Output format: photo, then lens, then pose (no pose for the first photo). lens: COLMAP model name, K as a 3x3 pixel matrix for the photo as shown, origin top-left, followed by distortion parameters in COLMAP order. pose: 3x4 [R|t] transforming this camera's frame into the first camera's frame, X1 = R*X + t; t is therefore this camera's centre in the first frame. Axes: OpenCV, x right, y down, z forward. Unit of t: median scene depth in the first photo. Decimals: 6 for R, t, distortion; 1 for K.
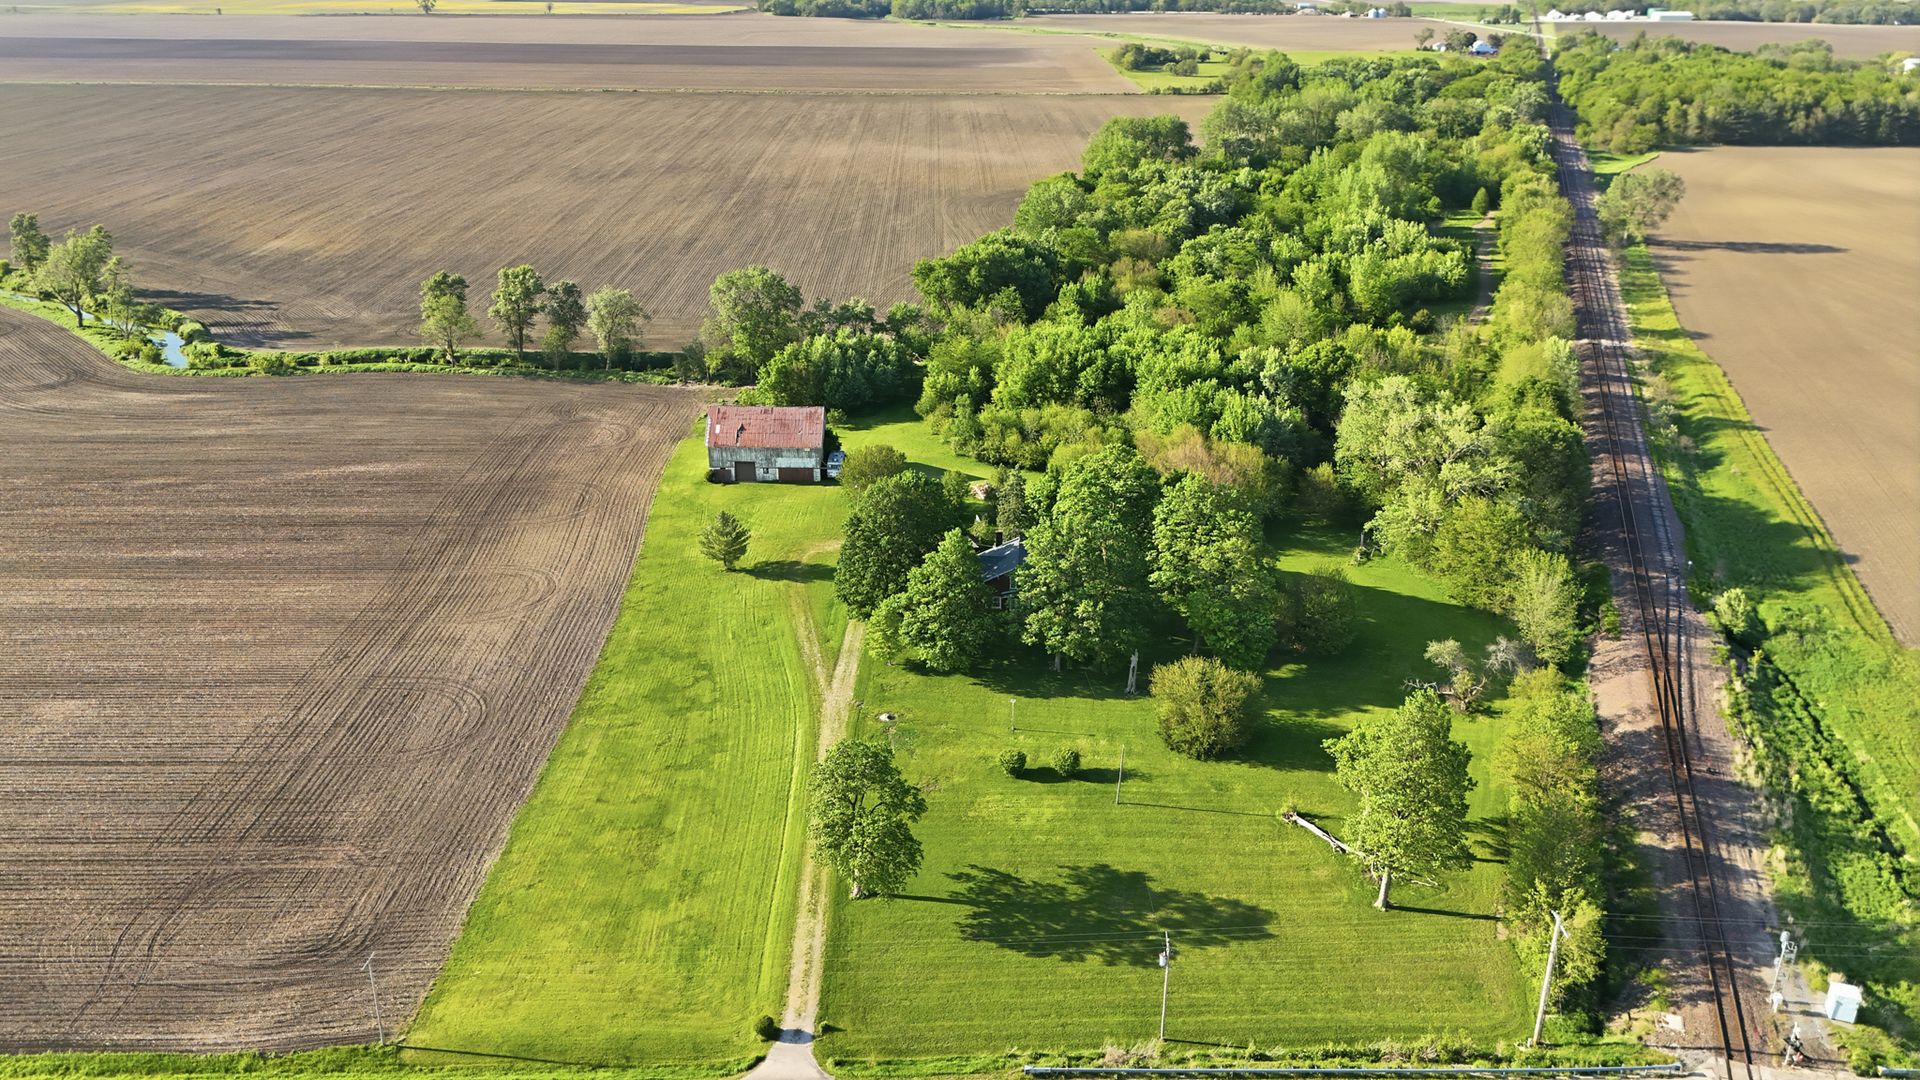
lens RADIAL K [[1384.2, 0, 959.1], [0, 1384.2, 586.4], [0, 0, 1]] dist [0.067304, -0.057516]
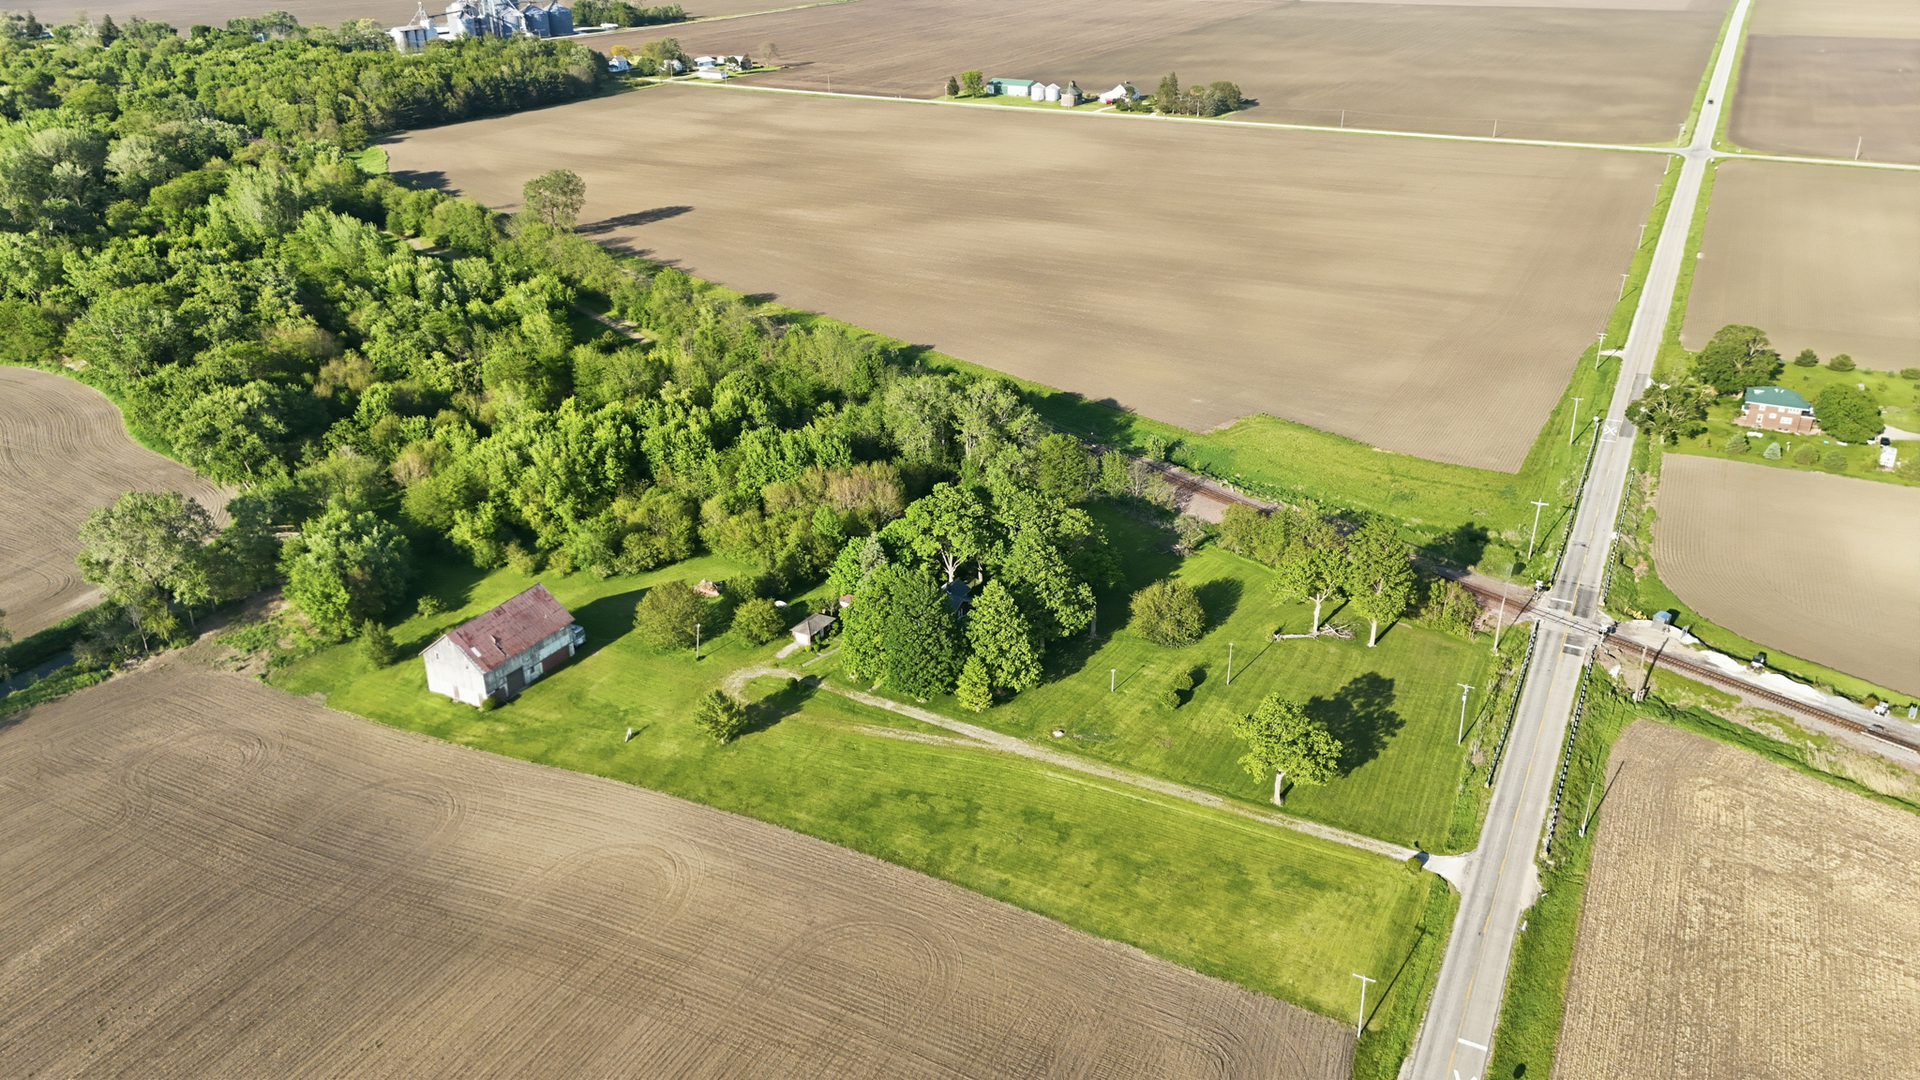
lens RADIAL K [[1384.2, 0, 959.1], [0, 1384.2, 586.4], [0, 0, 1]] dist [0.067304, -0.057516]
pose [[0.463289, -0.405746, 0.787866, -0.689319], [0.375154, 0.895236, 0.240440, -0.240329], [-0.802884, 0.184178, 0.566970, 0.233420]]
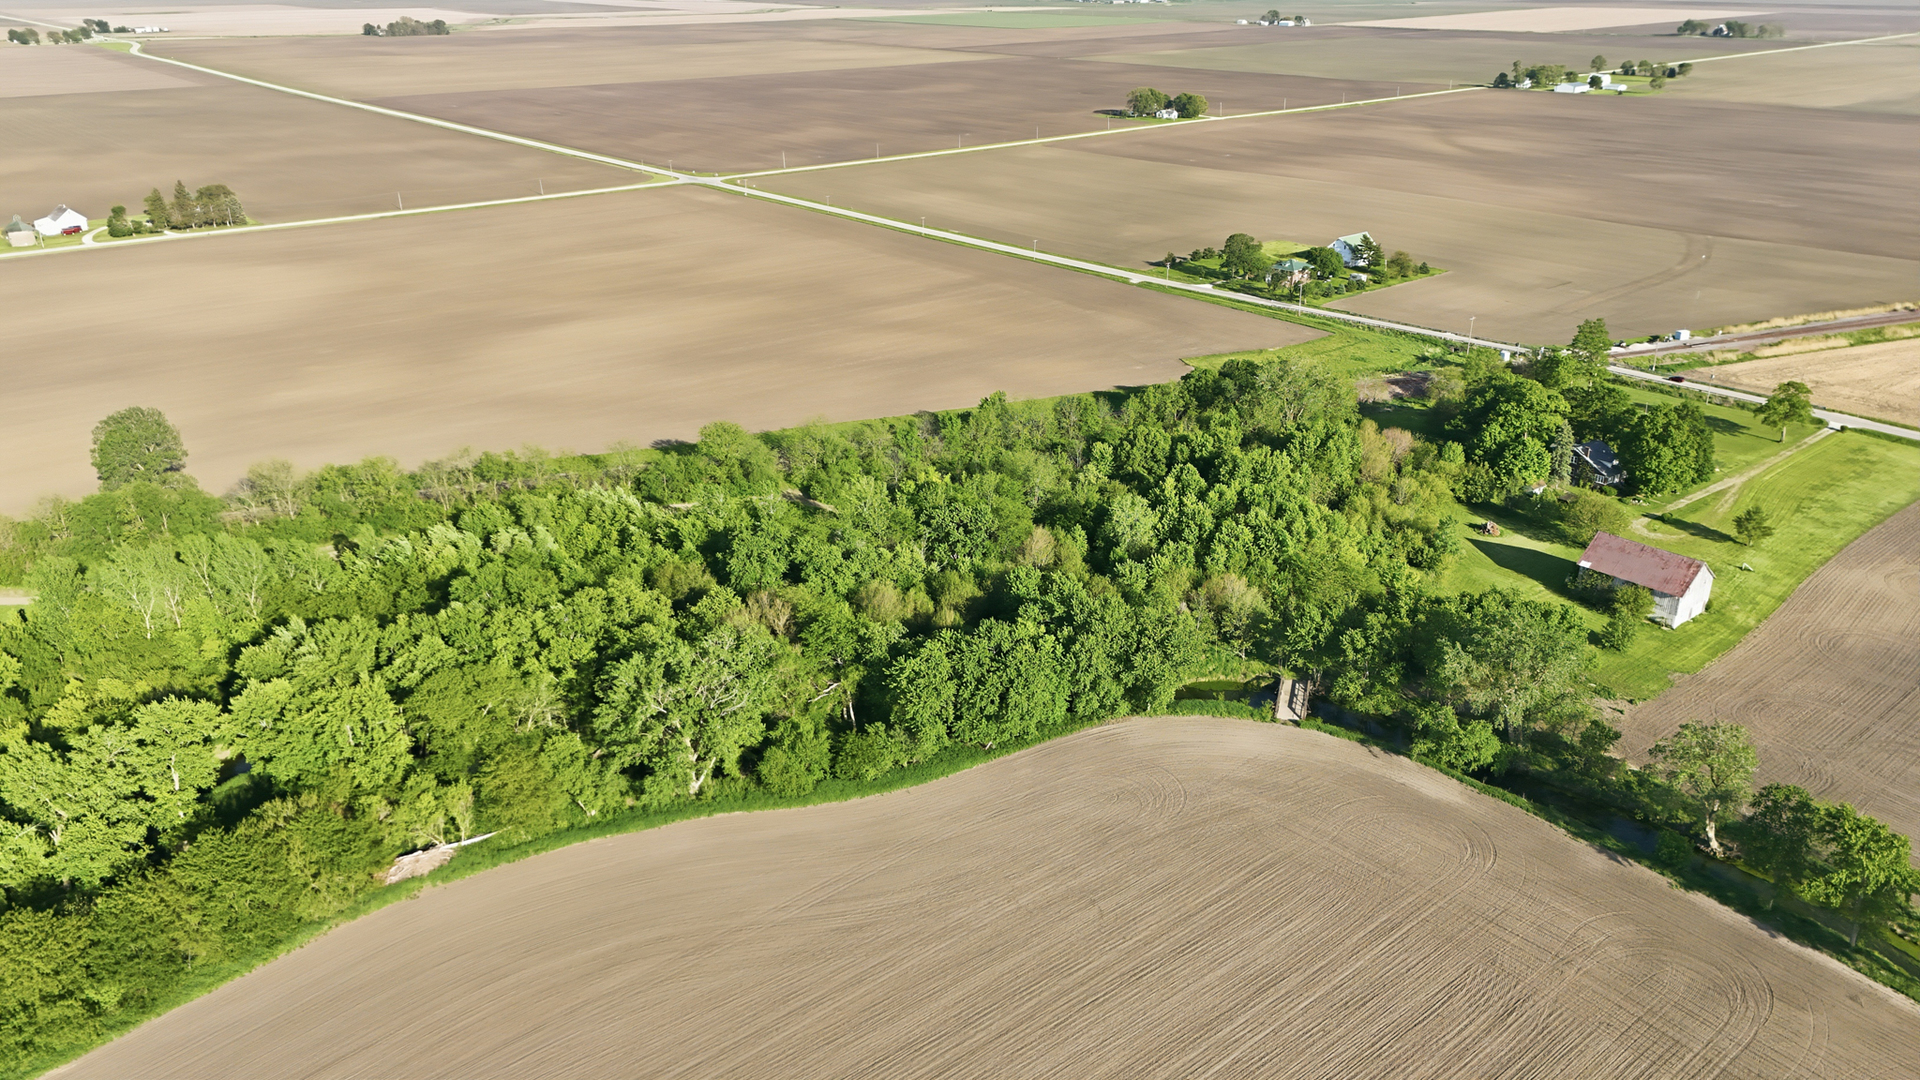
lens RADIAL K [[1384.2, 0, 959.1], [0, 1384.2, 586.4], [0, 0, 1]] dist [0.067304, -0.057516]
pose [[-0.641470, -0.318884, 0.697731, -0.546252], [0.323919, 0.711873, 0.623148, -0.929688], [-0.695408, 0.625739, -0.353353, 1.724567]]
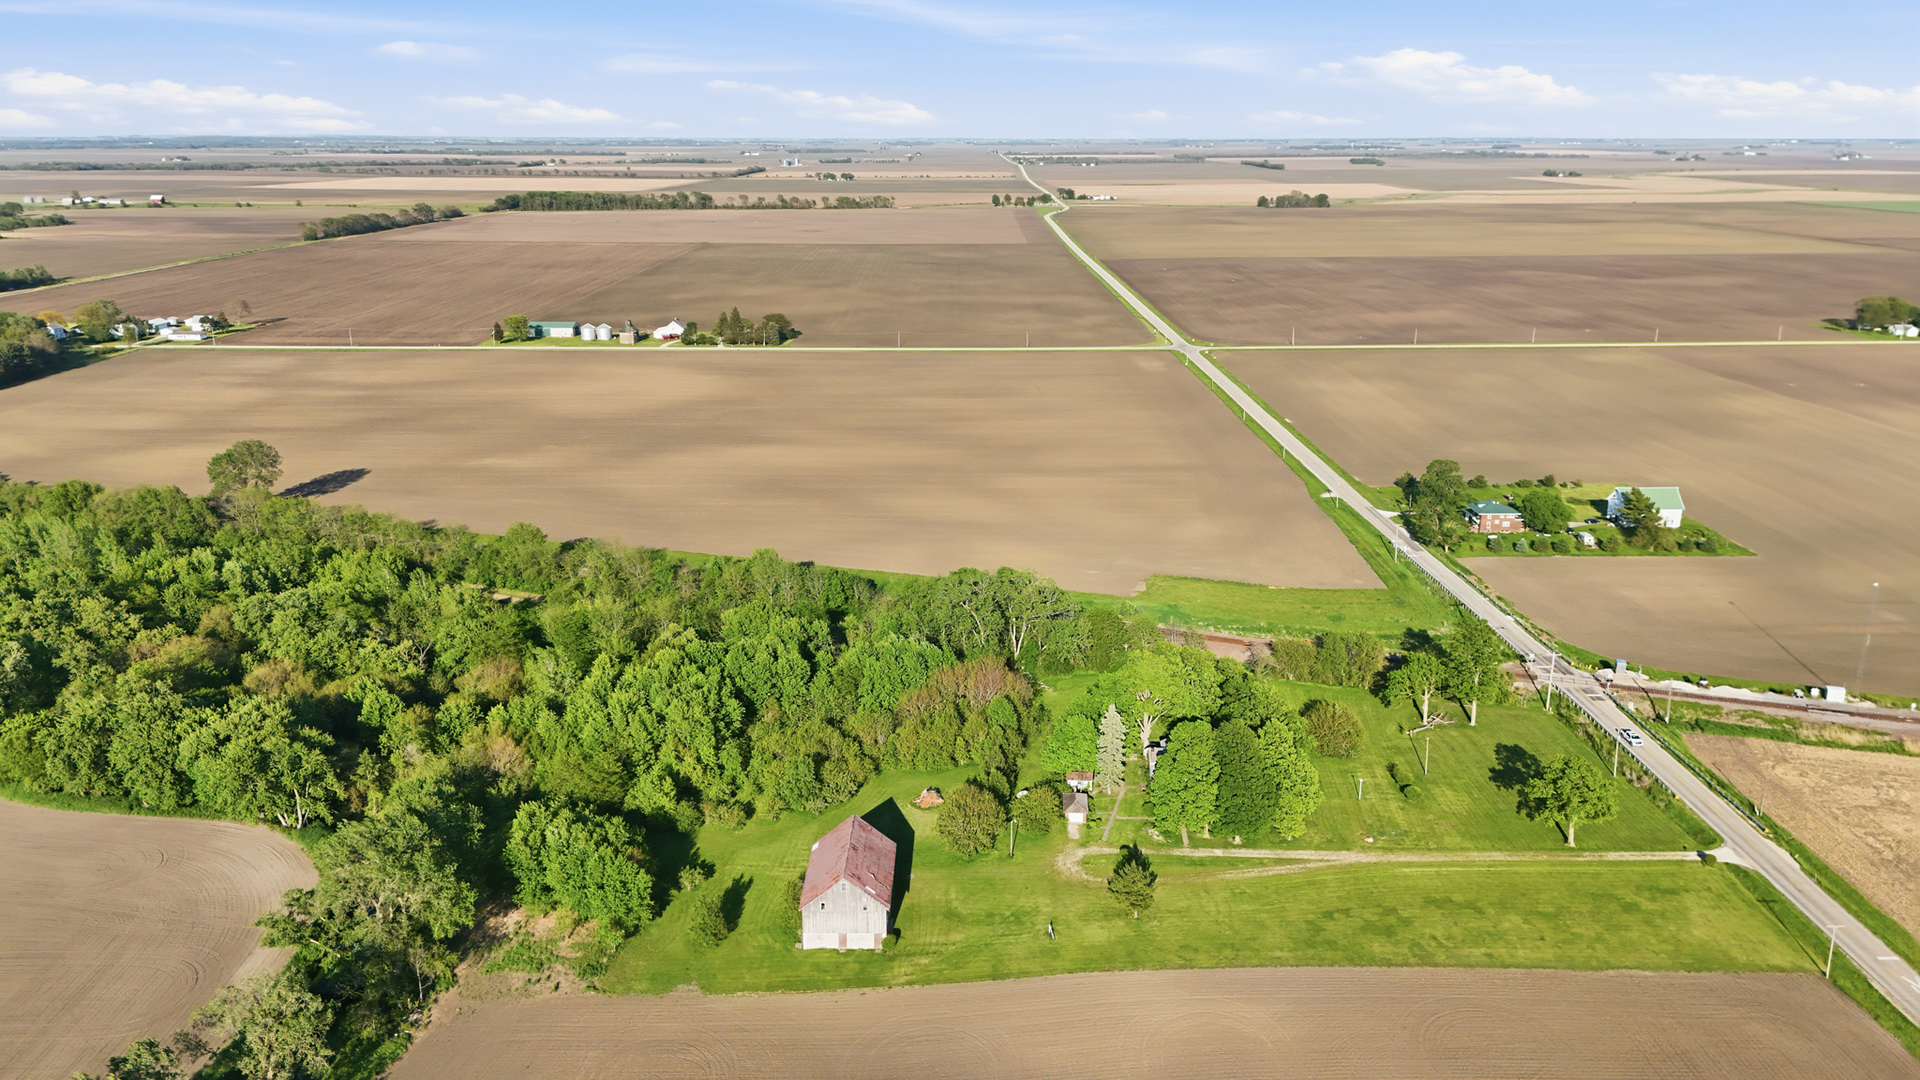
lens RADIAL K [[1384.2, 0, 959.1], [0, 1384.2, 586.4], [0, 0, 1]] dist [0.067304, -0.057516]
pose [[-0.000274, -0.314343, 0.949309, -0.897735], [0.420069, 0.861455, 0.285373, -0.481023], [-0.907492, 0.398854, 0.131810, 0.737270]]
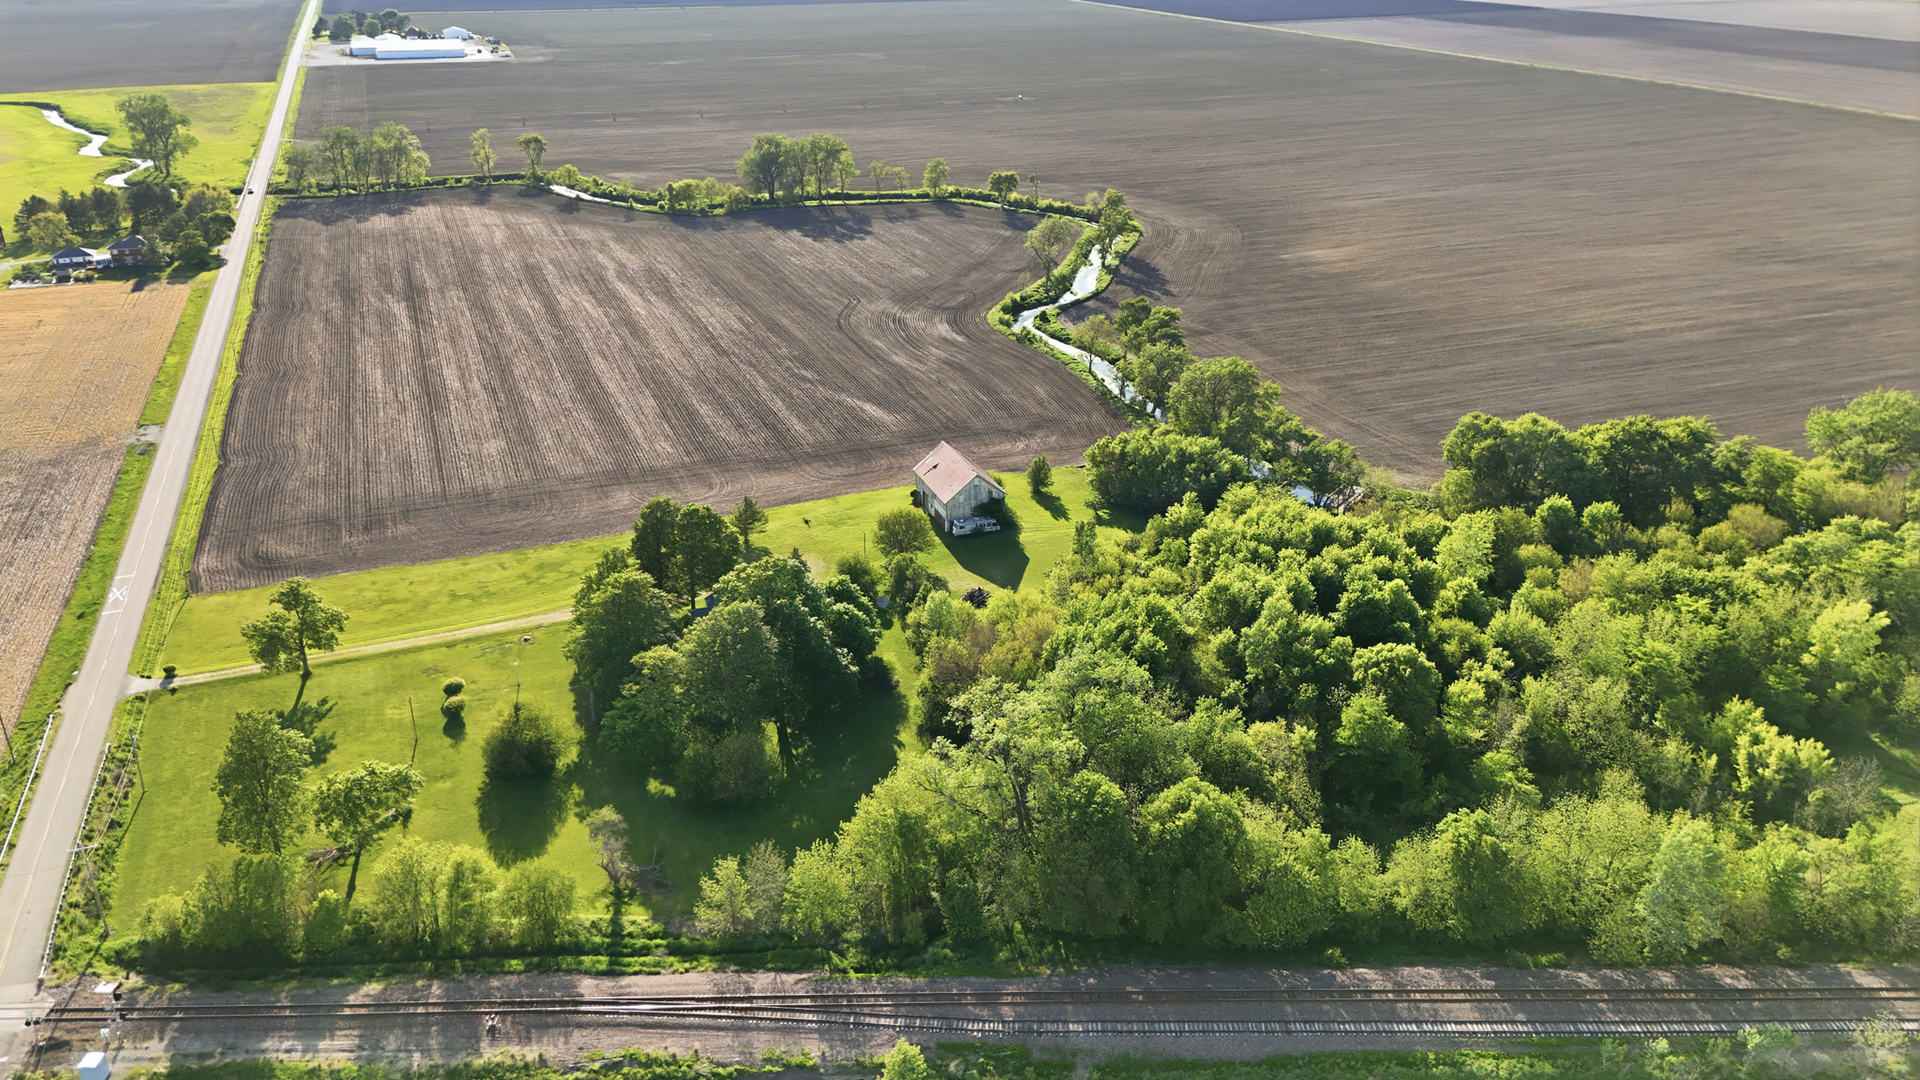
lens RADIAL K [[1384.2, 0, 959.1], [0, 1384.2, 586.4], [0, 0, 1]] dist [0.067304, -0.057516]
pose [[0.361931, 0.409075, -0.837653, 0.843101], [-0.391354, 0.882230, 0.261749, -0.327291], [0.846078, 0.233084, 0.479400, 0.460792]]
